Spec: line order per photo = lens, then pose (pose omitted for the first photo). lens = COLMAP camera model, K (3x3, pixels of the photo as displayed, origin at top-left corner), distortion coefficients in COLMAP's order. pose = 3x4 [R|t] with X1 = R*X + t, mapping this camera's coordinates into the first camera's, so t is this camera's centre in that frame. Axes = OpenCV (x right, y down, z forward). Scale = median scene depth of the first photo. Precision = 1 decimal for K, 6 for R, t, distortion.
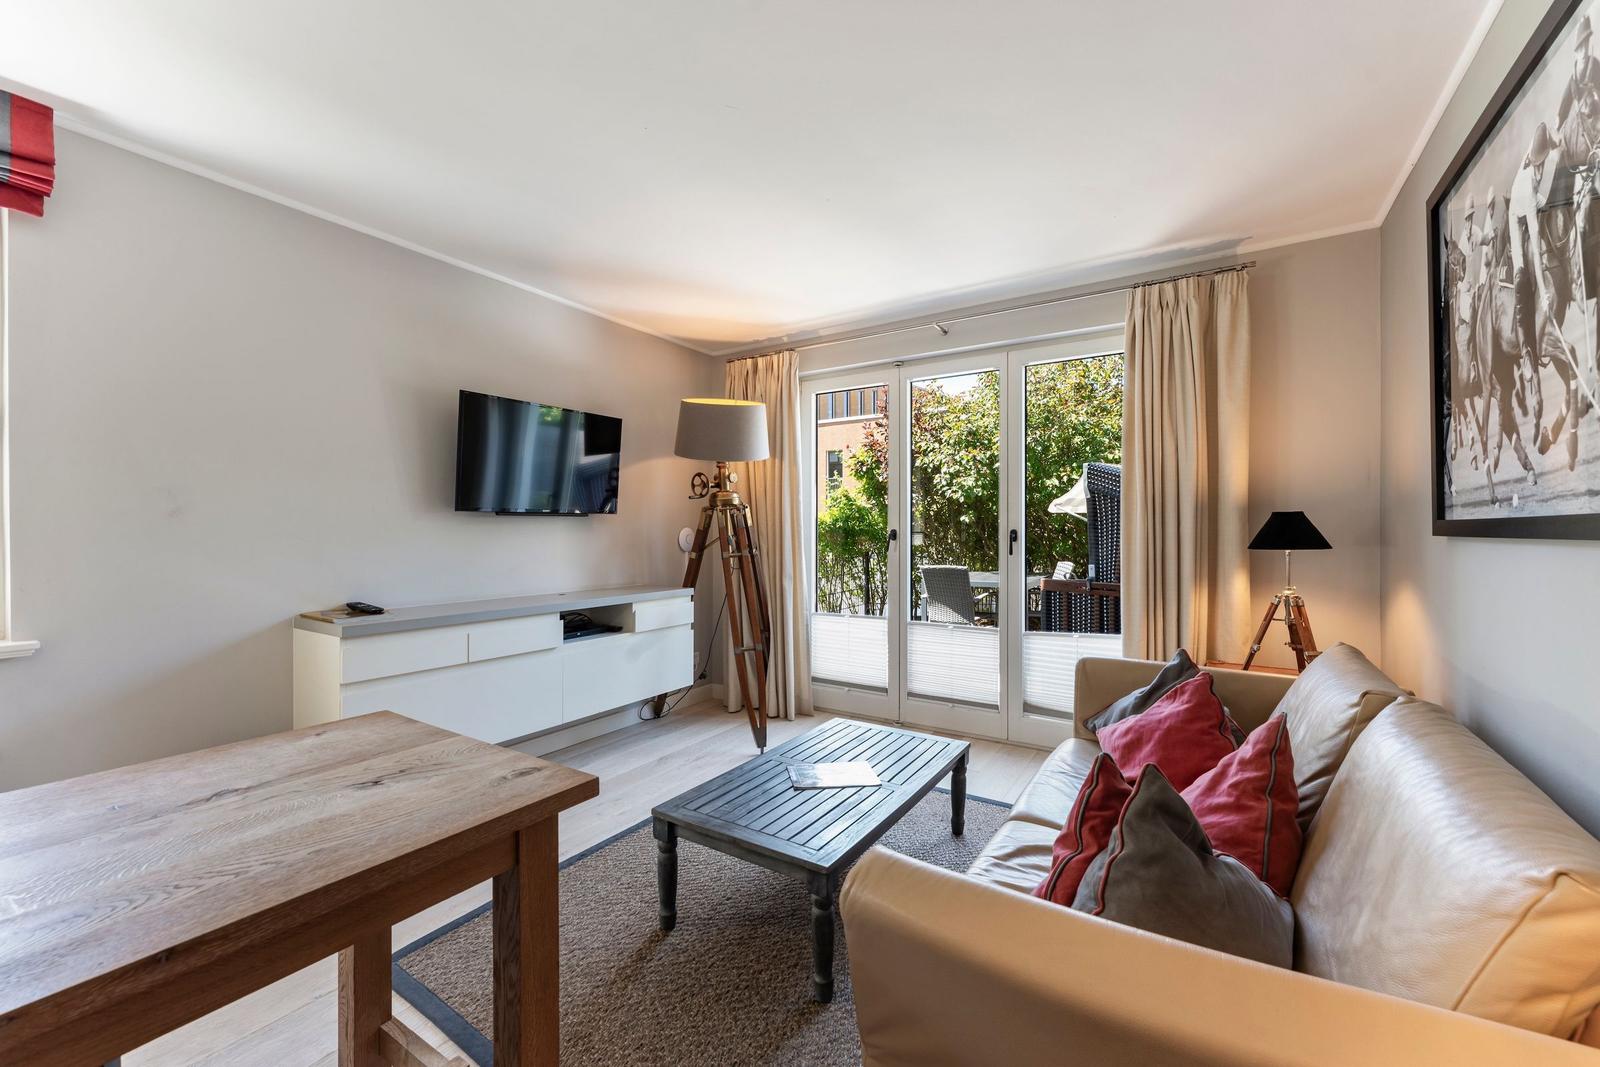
lens RADIAL K [[645.8, 0, 804.0], [0, 645.8, 528.8], [0, 0, 1]] dist [0.000523, -0.001170]
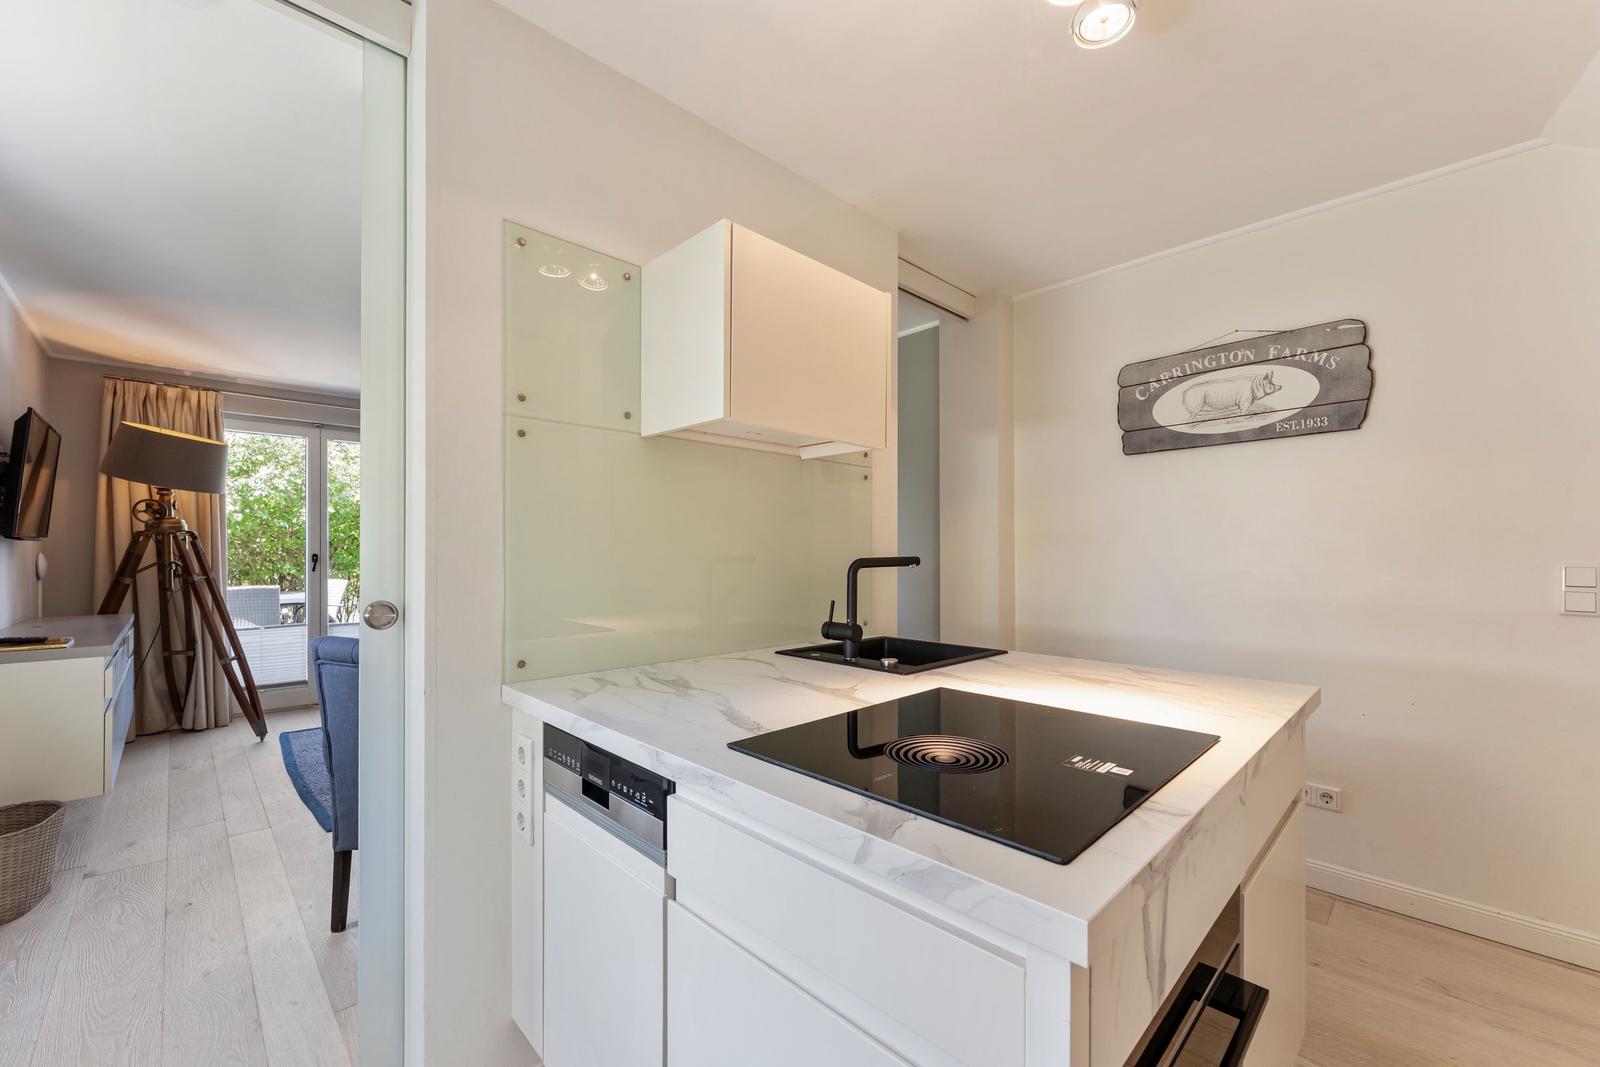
lens RADIAL K [[645.8, 0, 796.8], [0, 645.8, 546.2], [0, 0, 1]] dist [0.000523, -0.001170]
pose [[0.235330, 0.005637, 0.971899, -1.236912], [-0.002561, 0.999983, -0.005180, -0.013949], [-0.971912, -0.001270, 0.235341, -0.312243]]
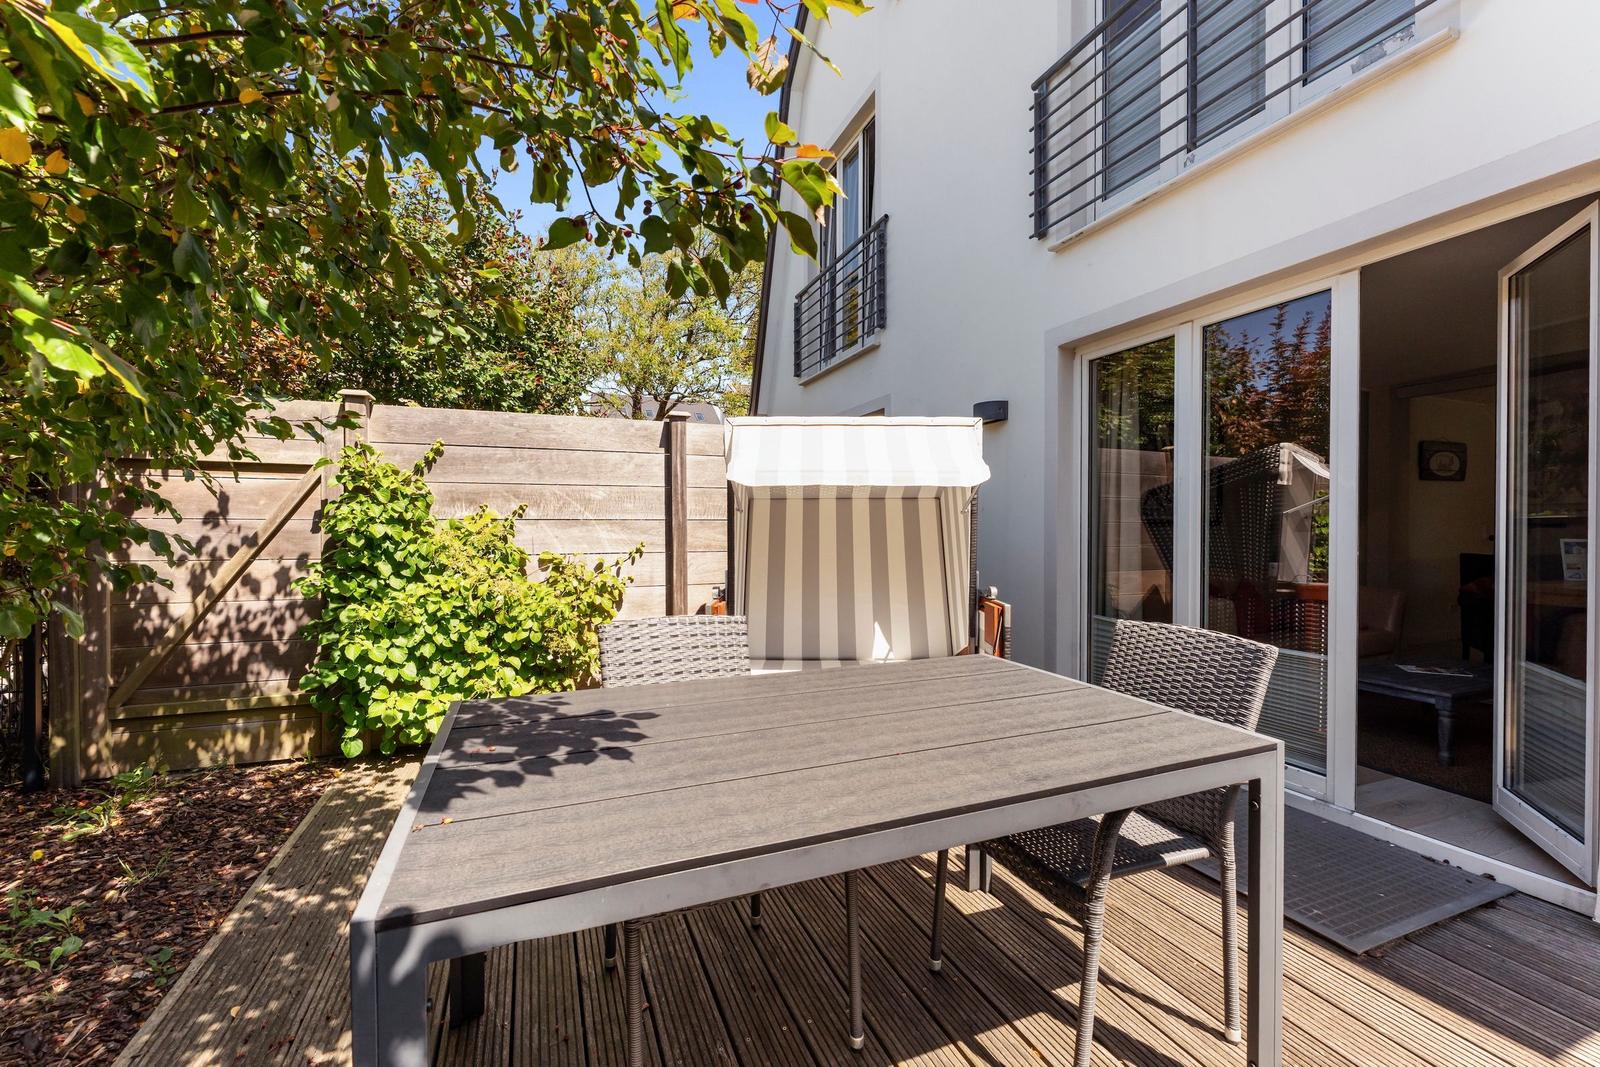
lens RADIAL K [[645.8, 0, 802.4], [0, 645.8, 536.9], [0, 0, 1]] dist [0.000523, -0.001170]
pose [[-0.811766, -0.015133, 0.583787, 0.313750], [-0.006269, 0.999832, 0.017200, 0.015952], [-0.583950, 0.010302, -0.811724, 2.584798]]
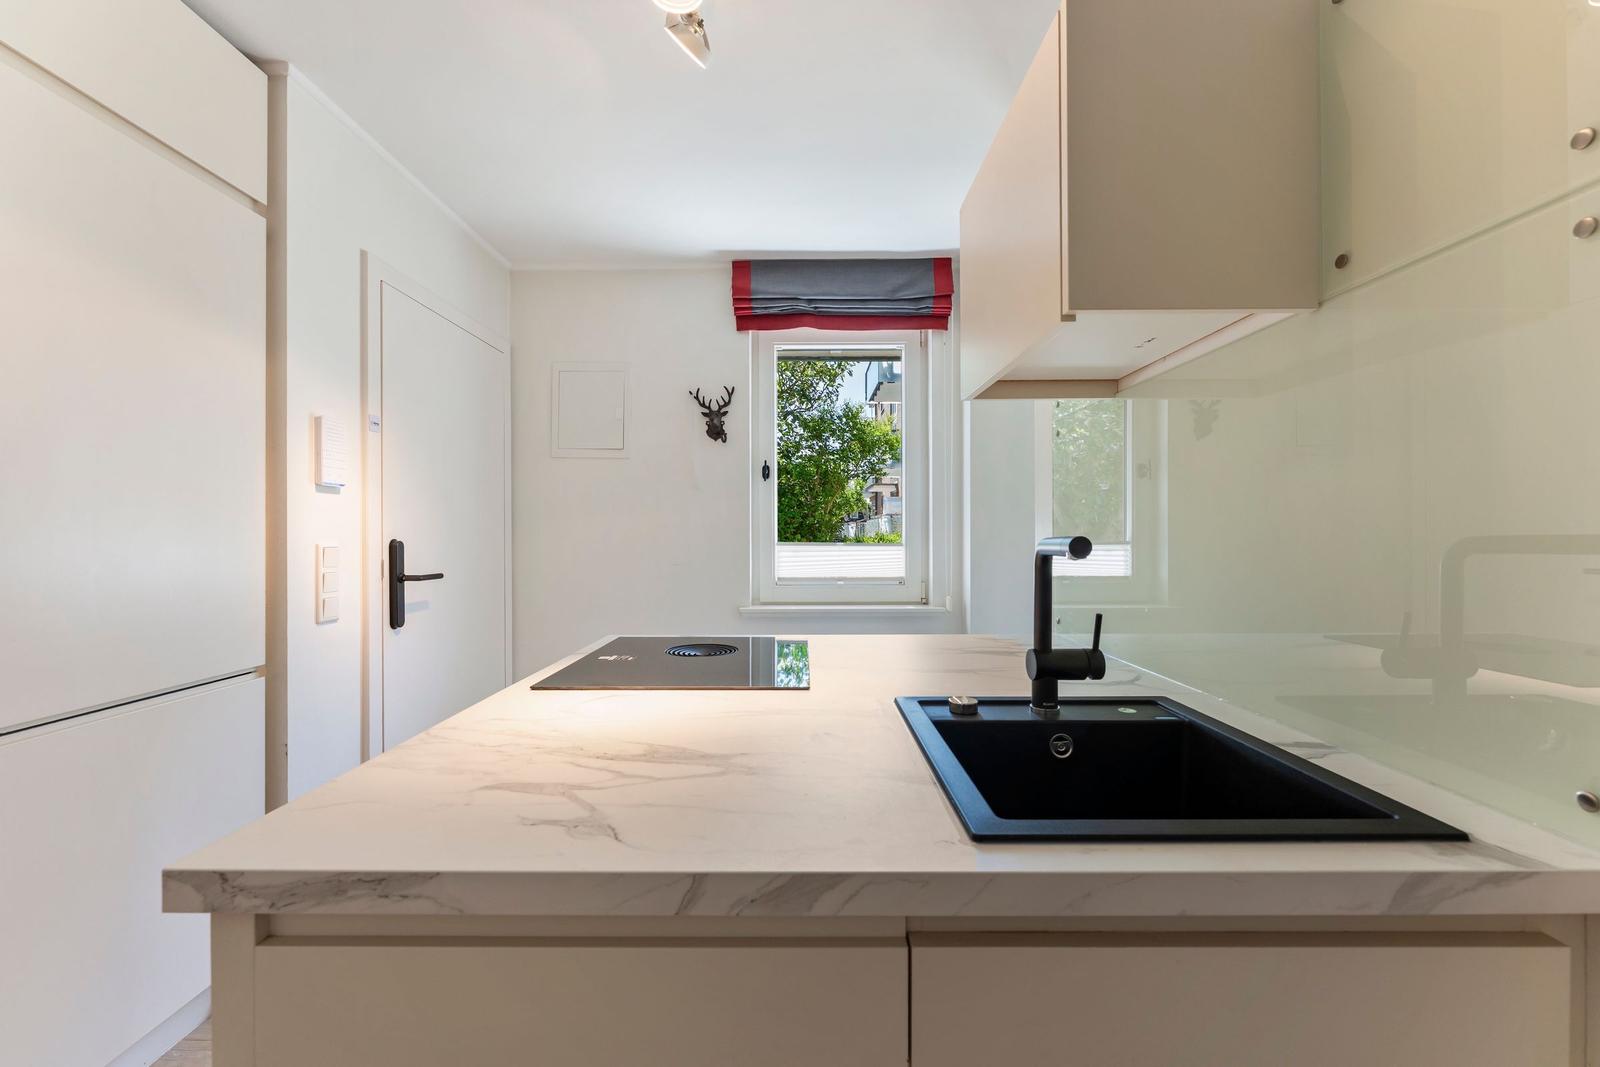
lens RADIAL K [[645.8, 0, 791.4], [0, 645.8, 533.4], [0, 0, 1]] dist [0.000523, -0.001170]
pose [[0.520703, -0.005121, -0.853723, -0.322517], [0.005904, 0.999980, -0.002398, -0.007815], [0.853718, -0.003792, 0.520722, -0.538384]]
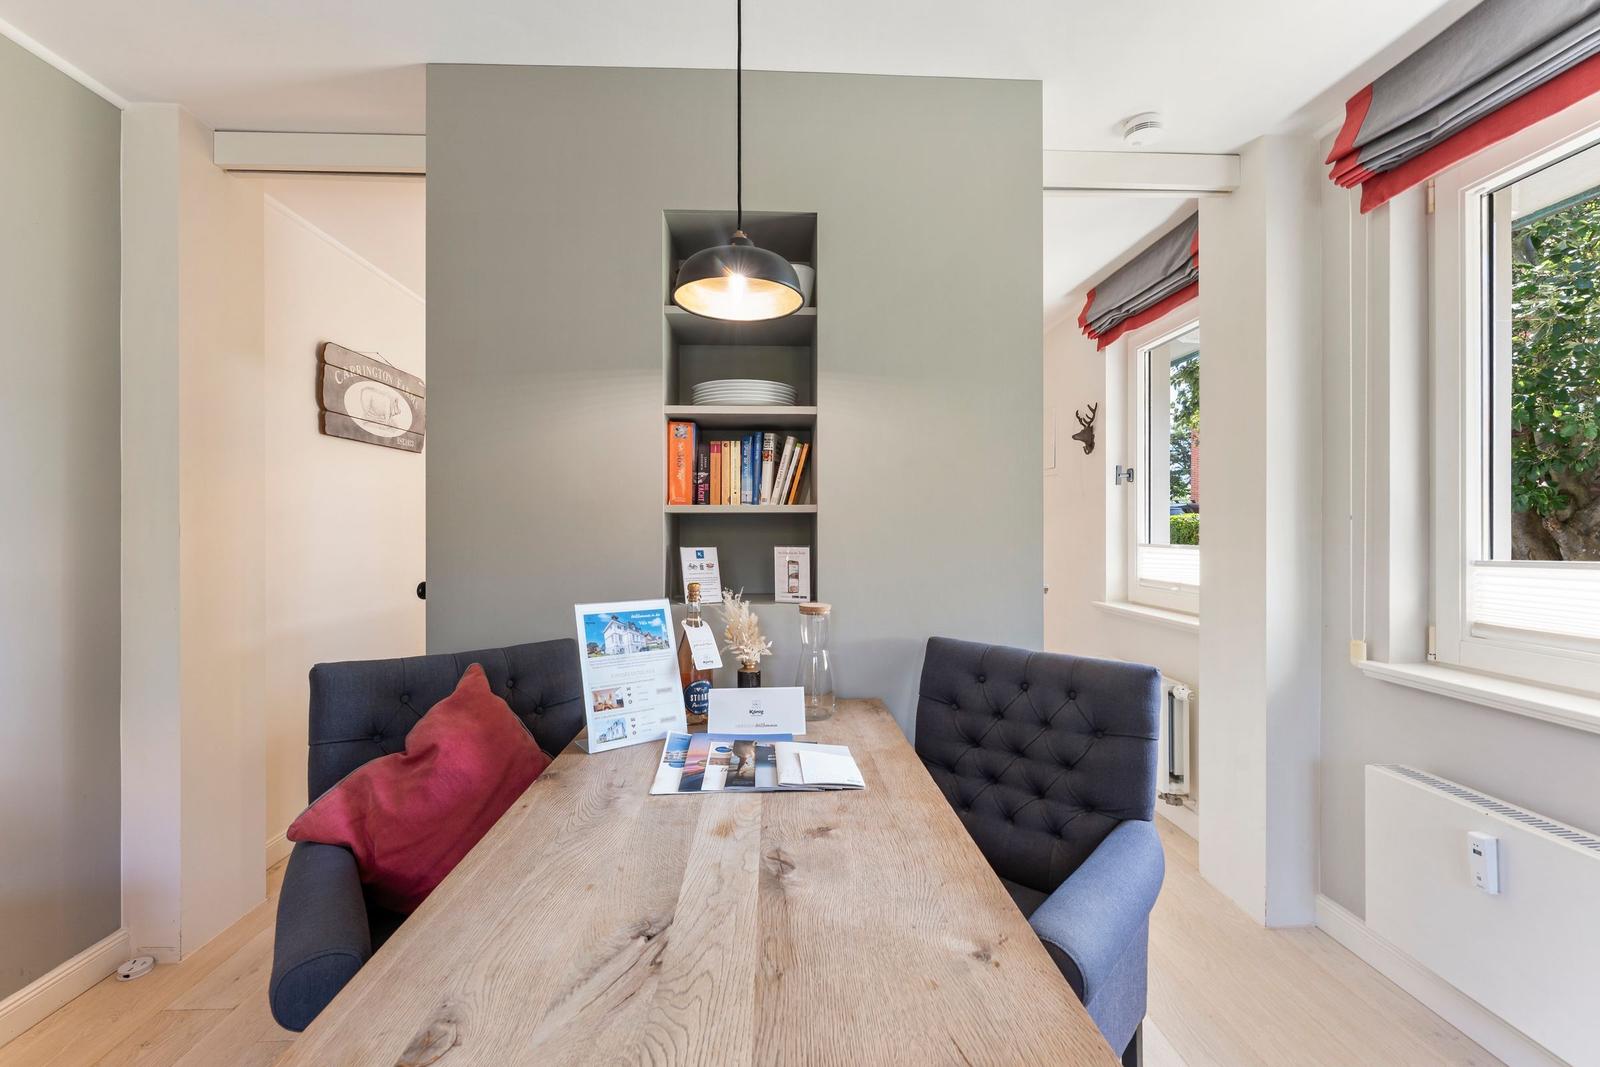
lens RADIAL K [[645.8, 0, 811.8], [0, 645.8, 526.1], [0, 0, 1]] dist [0.000523, -0.001170]
pose [[-0.806259, -0.004436, -0.591546, -0.147887], [0.001666, 0.999951, -0.009769, -0.016276], [0.591561, -0.008862, -0.806212, 0.630975]]
